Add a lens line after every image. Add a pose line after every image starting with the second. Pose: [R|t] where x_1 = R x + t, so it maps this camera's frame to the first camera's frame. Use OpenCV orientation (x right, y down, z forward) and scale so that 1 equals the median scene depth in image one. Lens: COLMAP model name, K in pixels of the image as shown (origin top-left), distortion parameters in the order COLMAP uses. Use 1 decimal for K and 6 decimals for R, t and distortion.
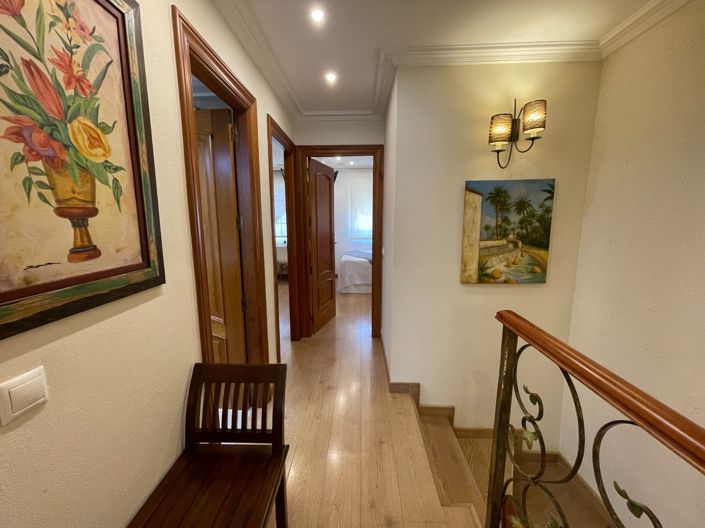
lens RADIAL K [[284.4, 0, 354.5], [0, 284.4, 261.7], [0, 0, 1]] dist [-0.000644, 0.000324]
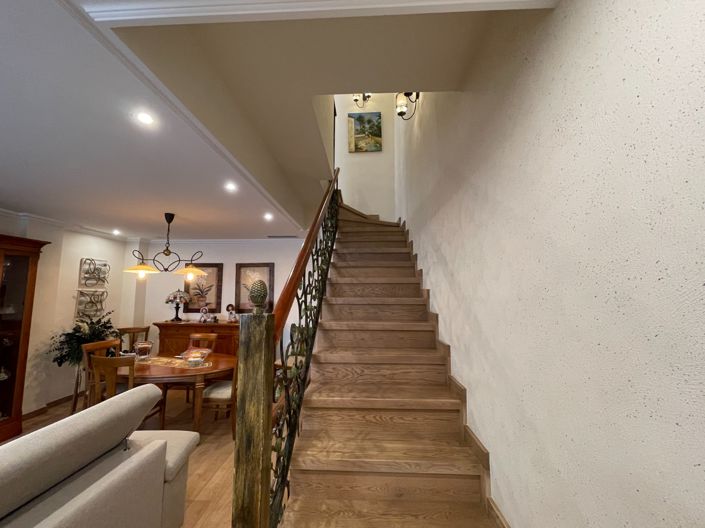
lens RADIAL K [[284.4, 0, 353.5], [0, 284.4, 261.1], [0, 0, 1]] dist [-0.000644, 0.000324]
pose [[0.999959, 0.005476, -0.007258, 0.455215], [-0.007120, 0.968073, -0.250569, 1.641445], [0.005654, 0.250610, 0.968072, -1.161718]]
